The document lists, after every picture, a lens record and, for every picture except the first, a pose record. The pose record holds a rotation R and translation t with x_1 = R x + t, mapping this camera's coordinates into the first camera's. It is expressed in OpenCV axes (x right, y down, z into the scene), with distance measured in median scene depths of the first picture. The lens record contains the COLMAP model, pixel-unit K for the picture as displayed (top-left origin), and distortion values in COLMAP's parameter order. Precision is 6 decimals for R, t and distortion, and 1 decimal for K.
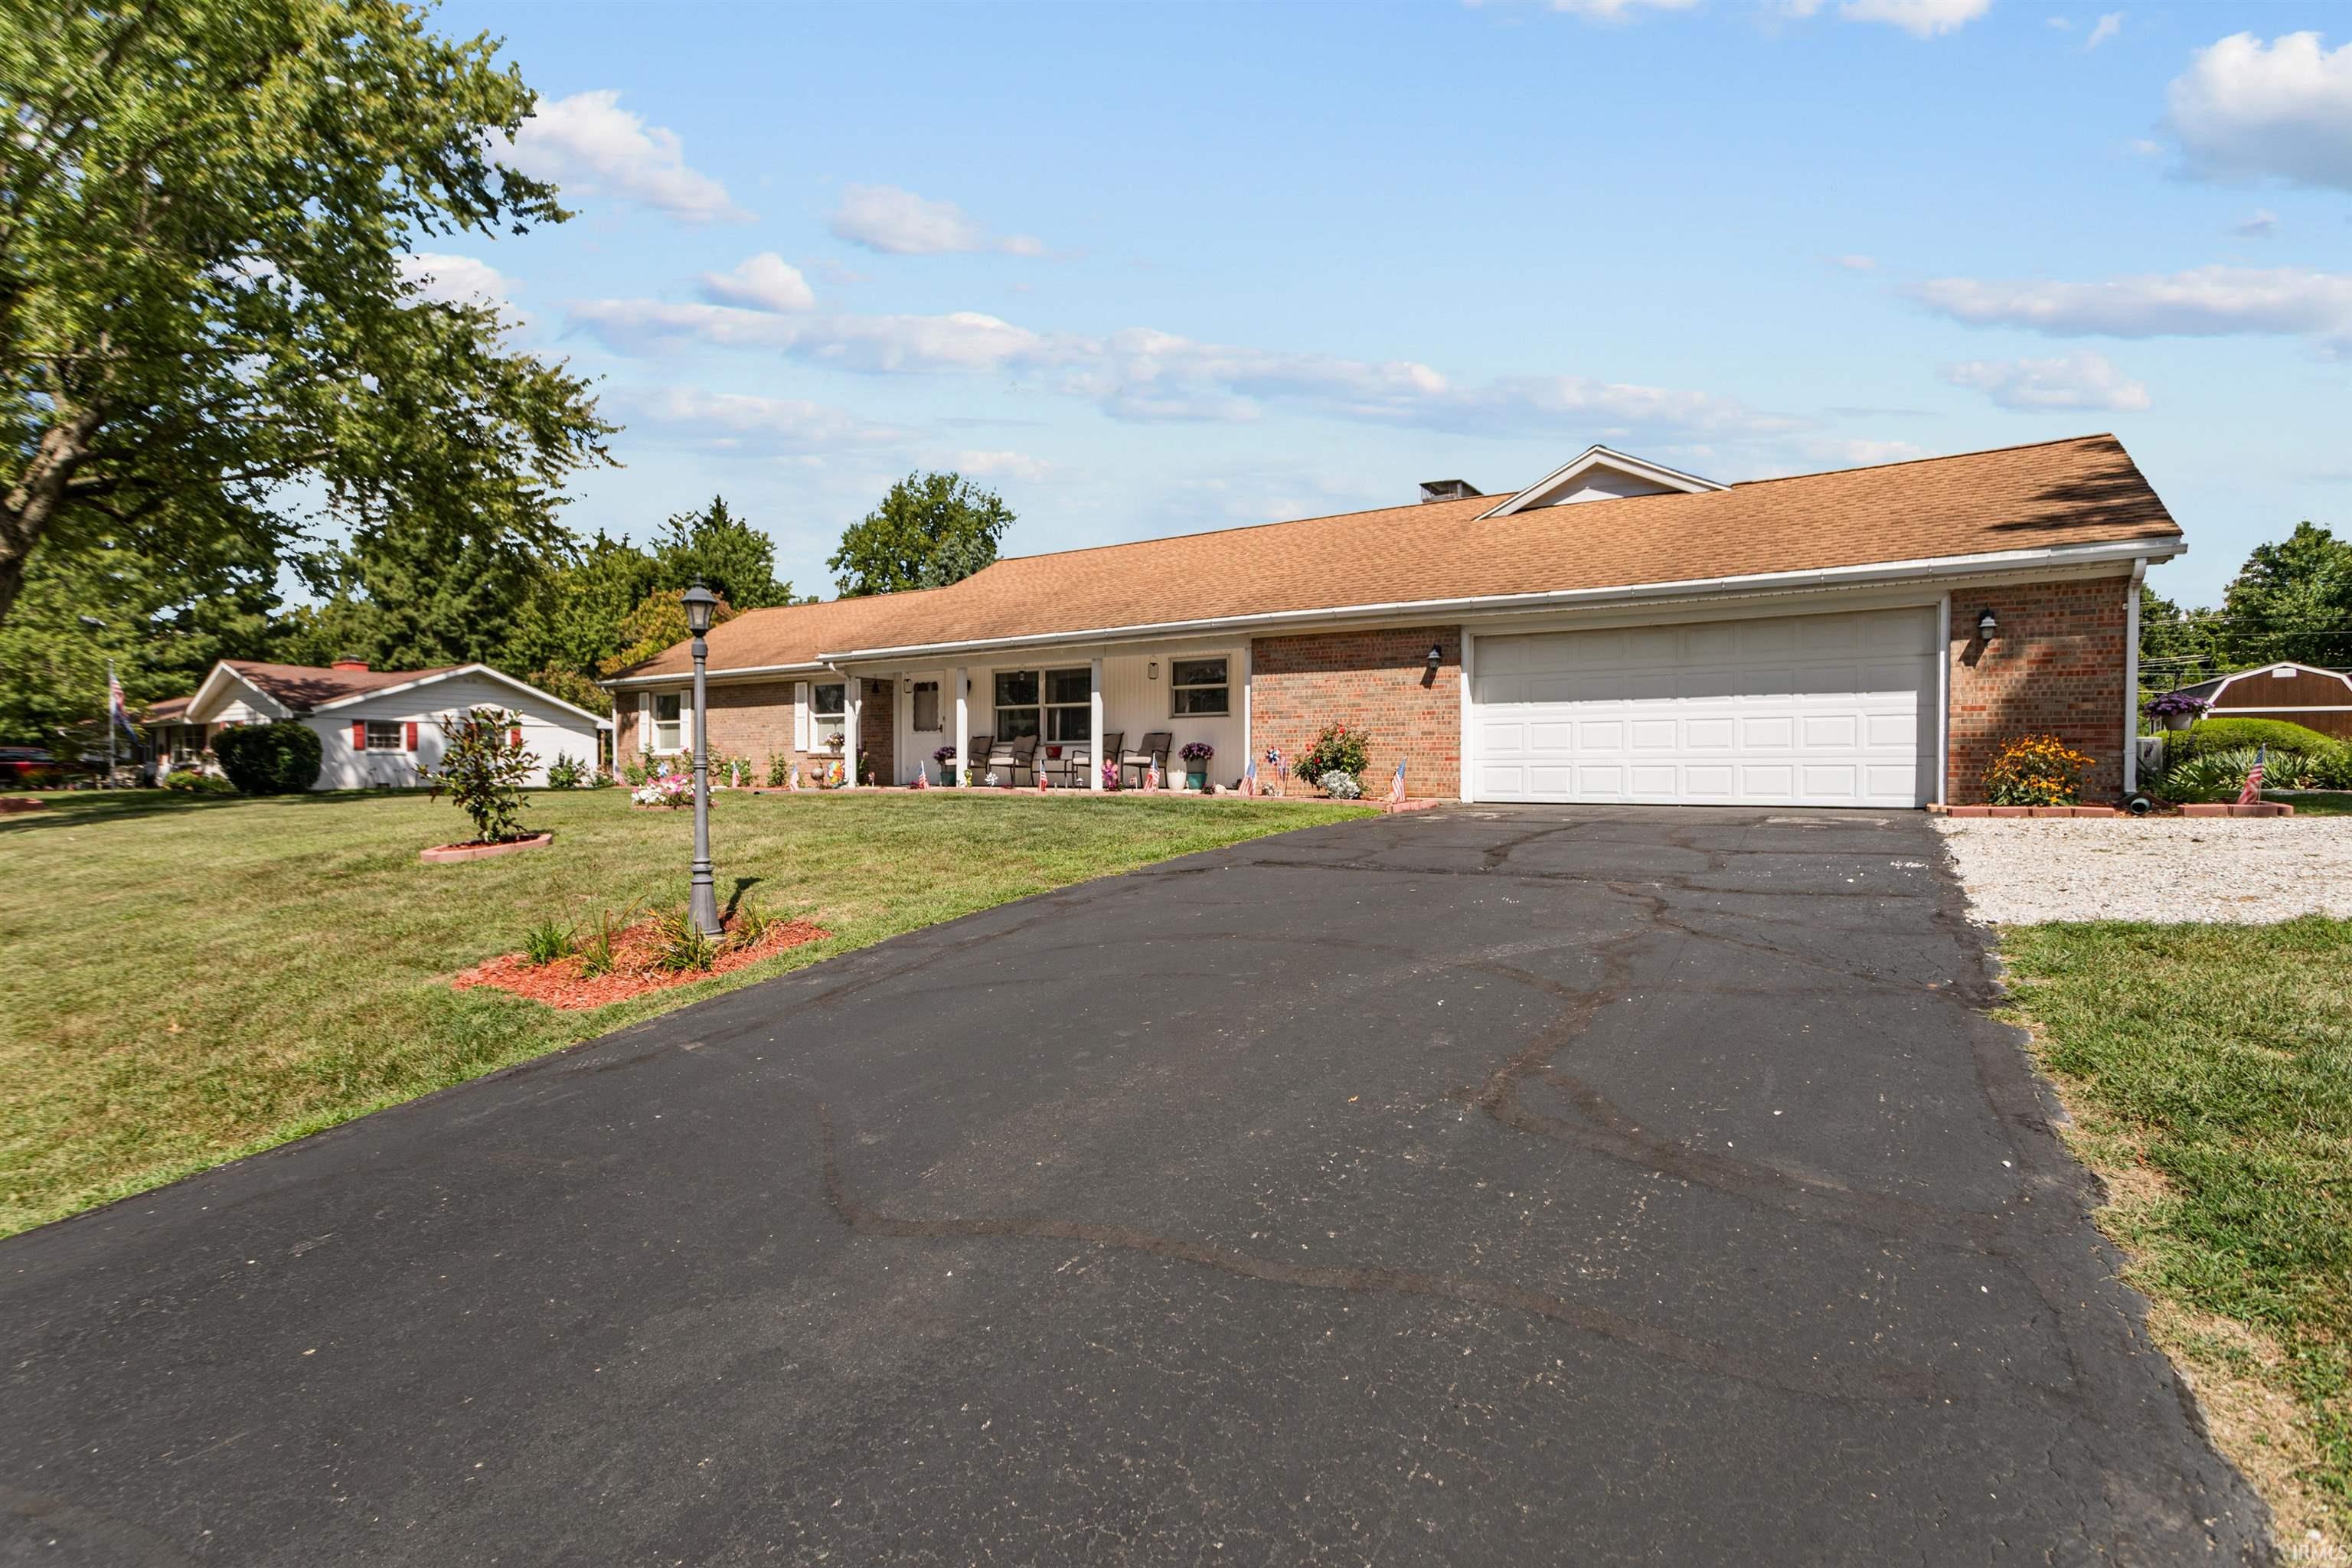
lens RADIAL K [[1084.1, 0, 1186.0], [0, 1084.1, 786.2], [0, 0, 1]] dist [0.000527, -0.000594]
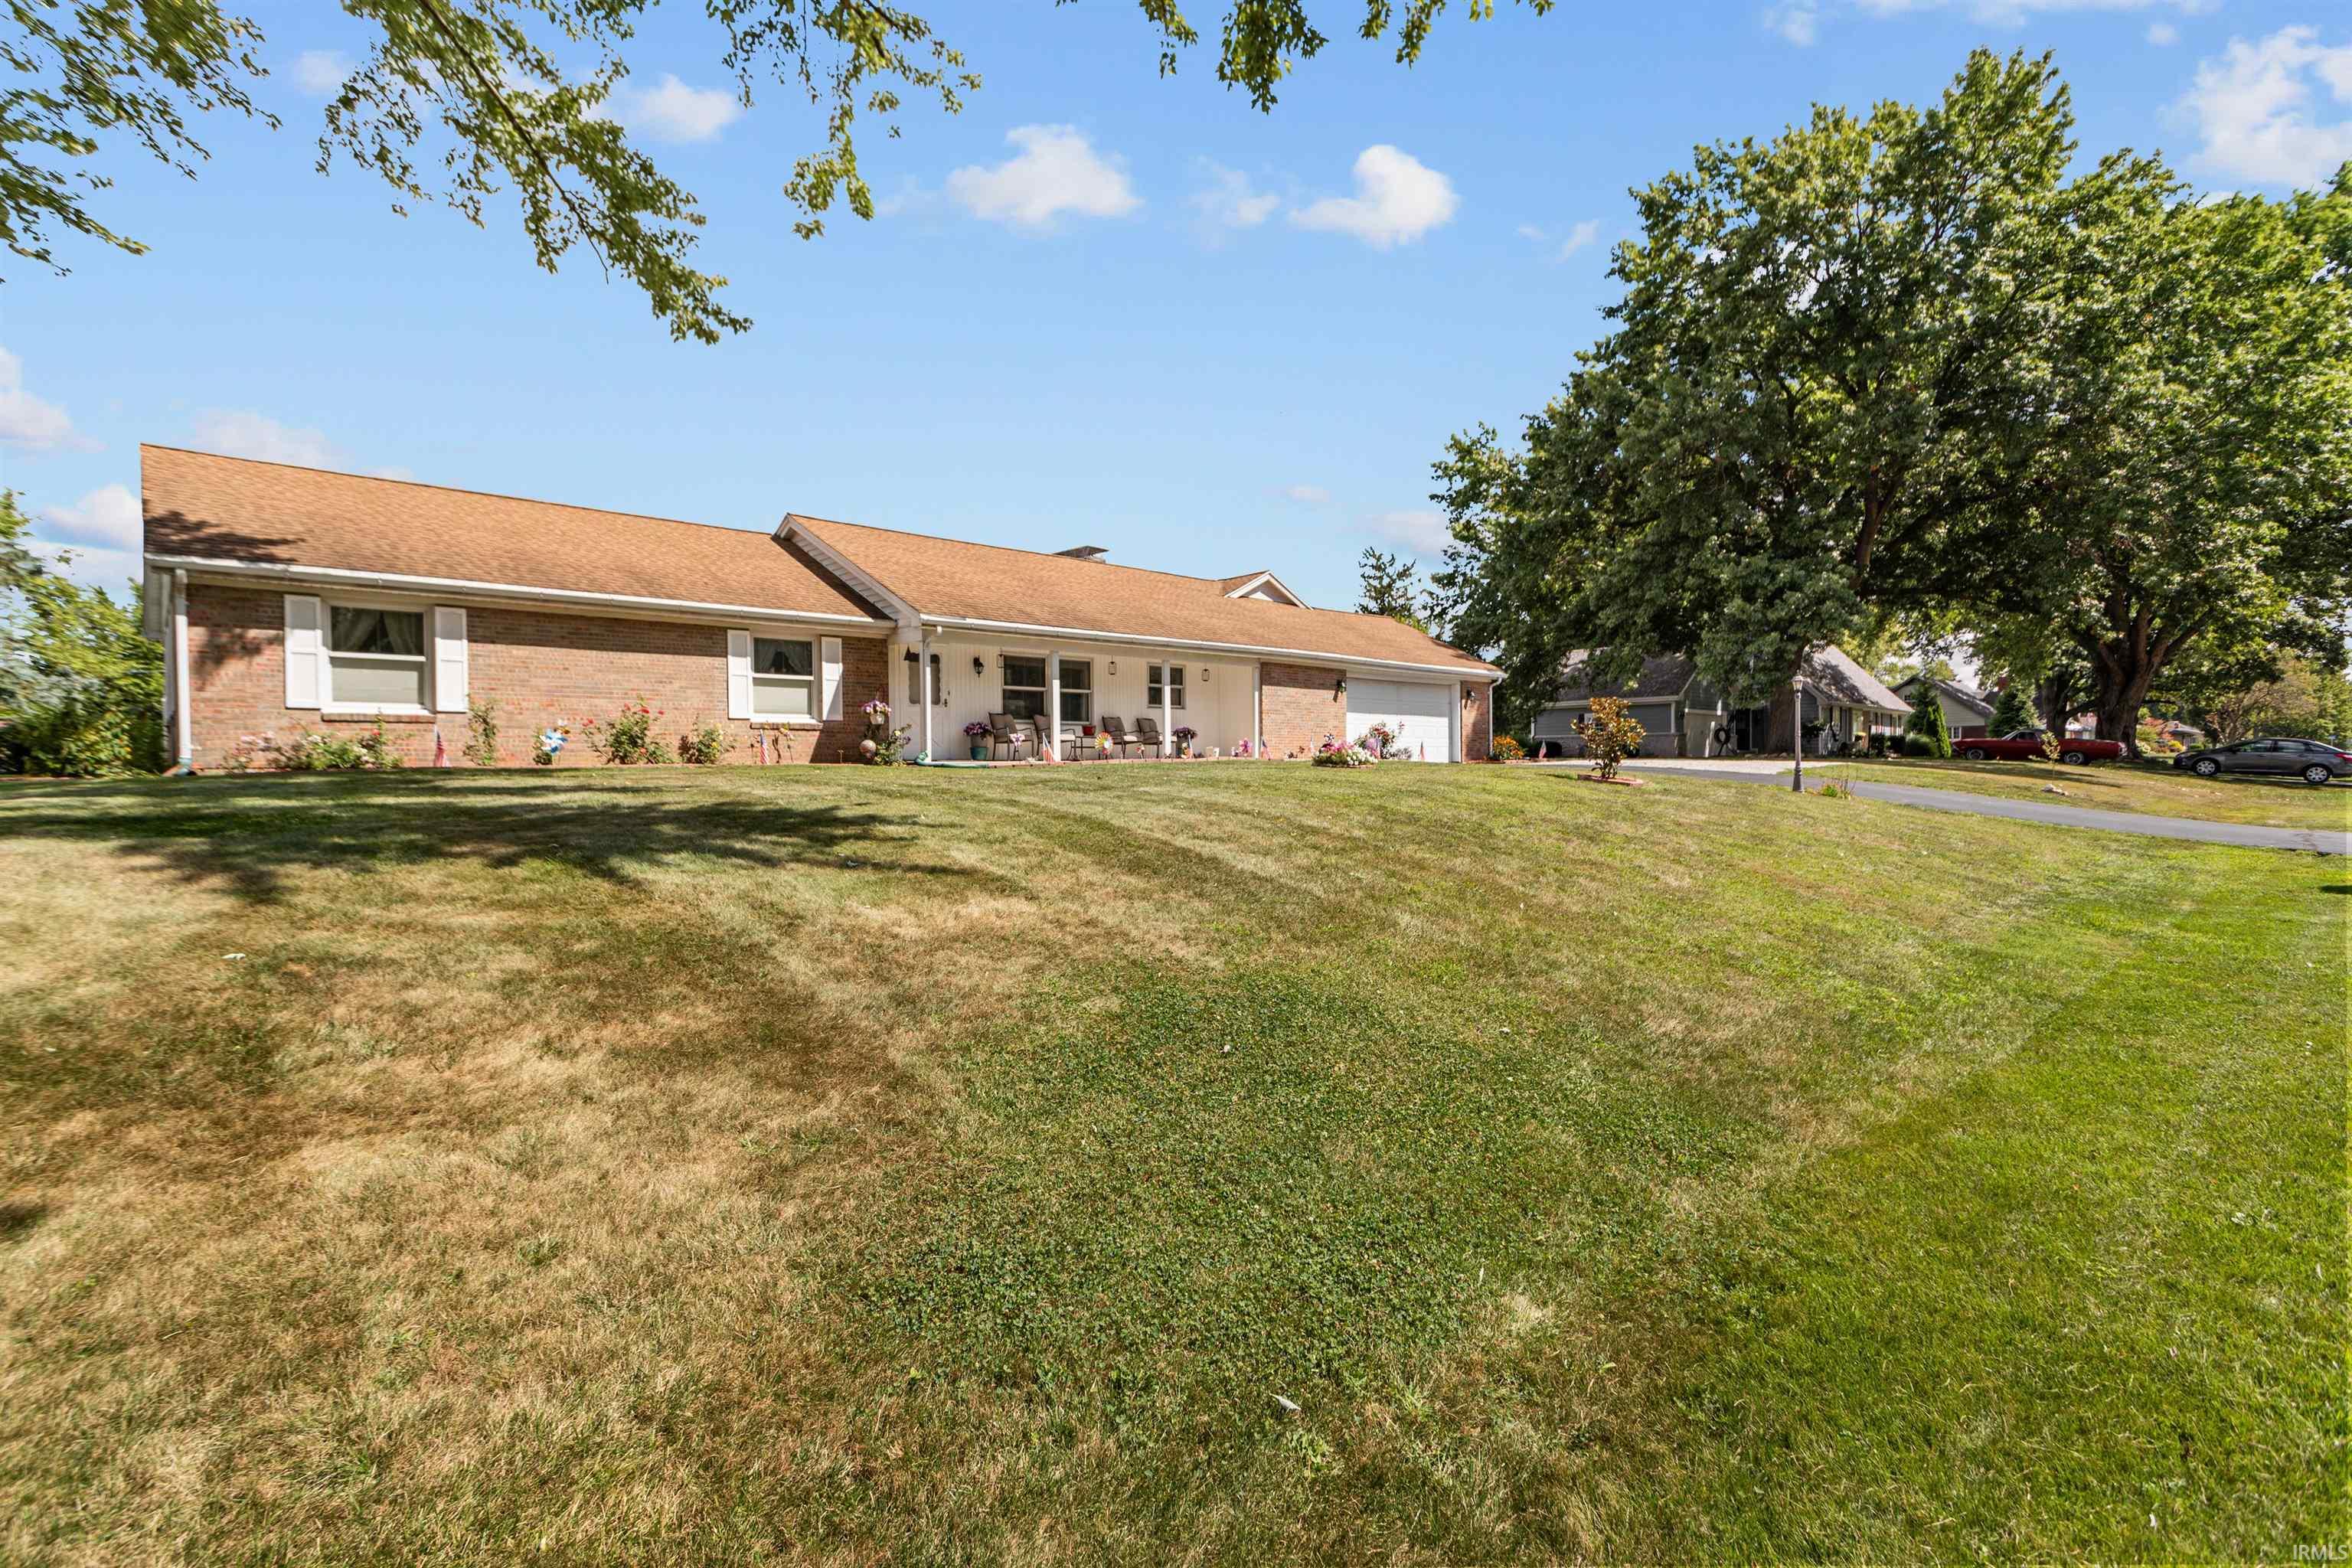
lens RADIAL K [[1084.1, 0, 1186.0], [0, 1084.1, 786.2], [0, 0, 1]] dist [0.000527, -0.000594]
pose [[0.246395, -0.018662, 0.968990, -1.189523], [0.025909, 0.999584, 0.012663, 0.015816], [-0.968823, 0.021986, 0.246776, 0.583427]]
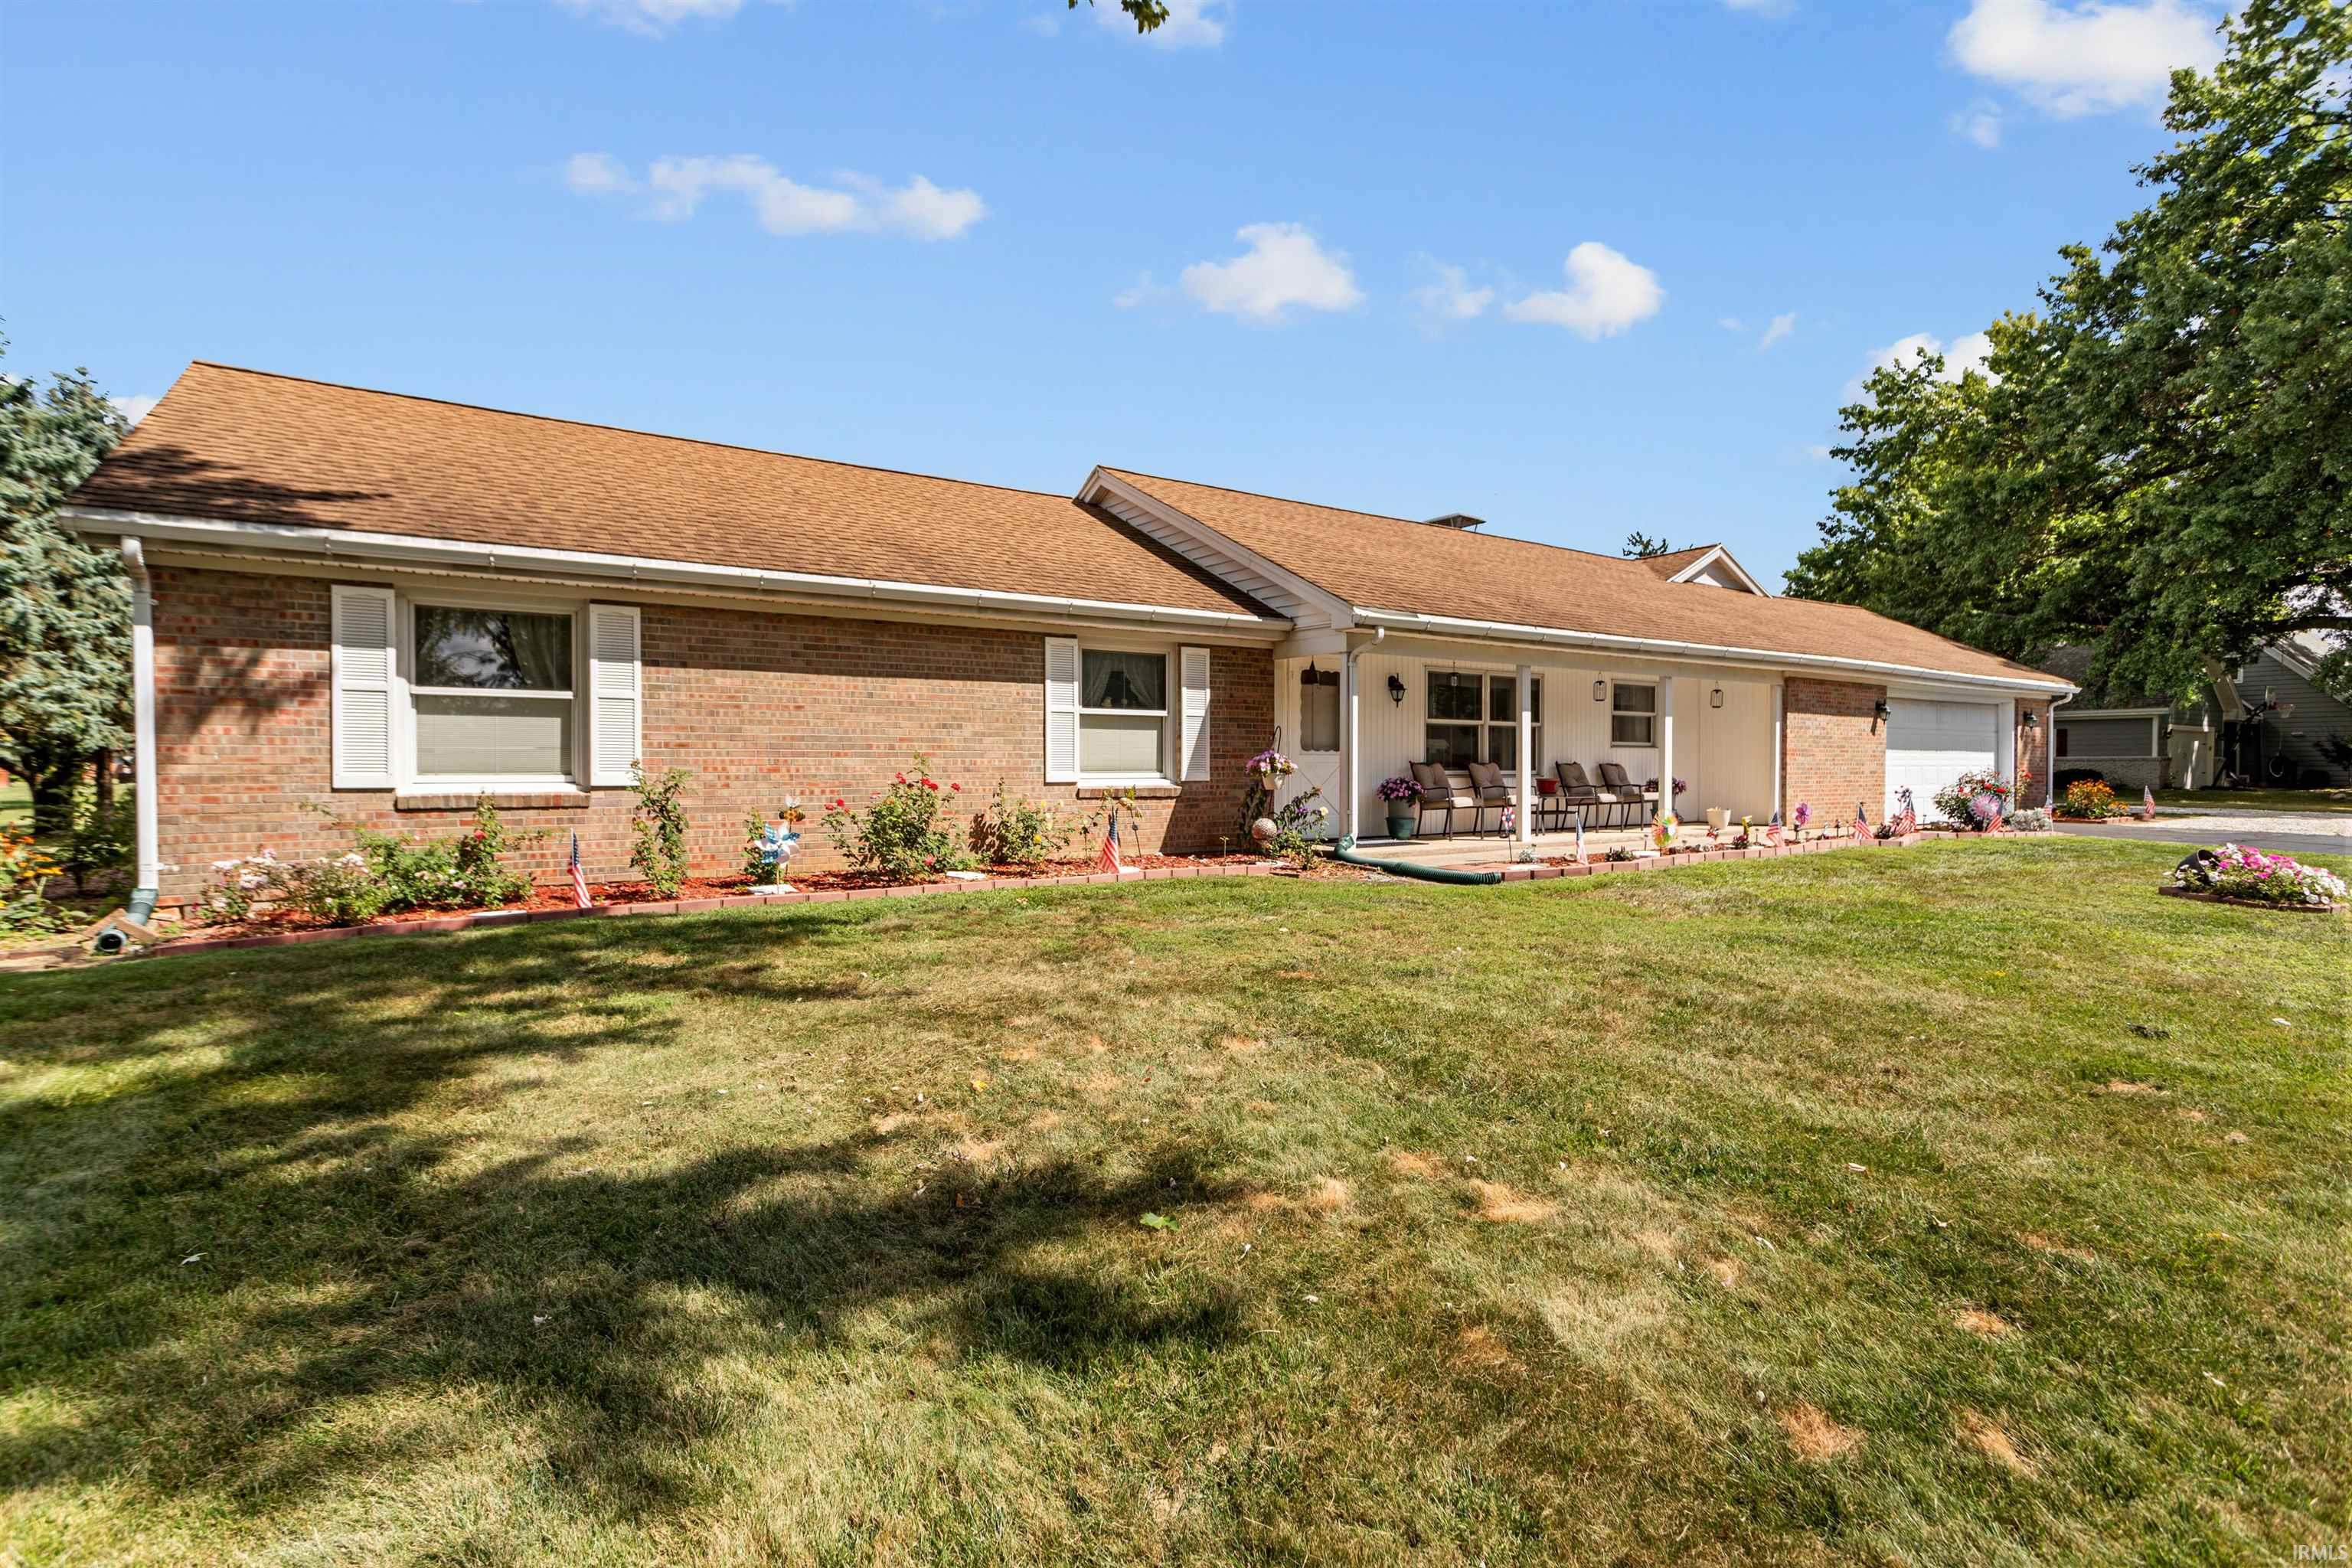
lens RADIAL K [[1137.6, 0, 1218.2], [0, 1137.6, 783.3], [0, 0, 1]] dist [-0.002399, -0.000176]
pose [[0.393439, -0.006907, 0.919325, -0.906326], [0.017917, 0.999839, -0.000156, -0.036654], [-0.919176, 0.016533, 0.393500, 0.862796]]
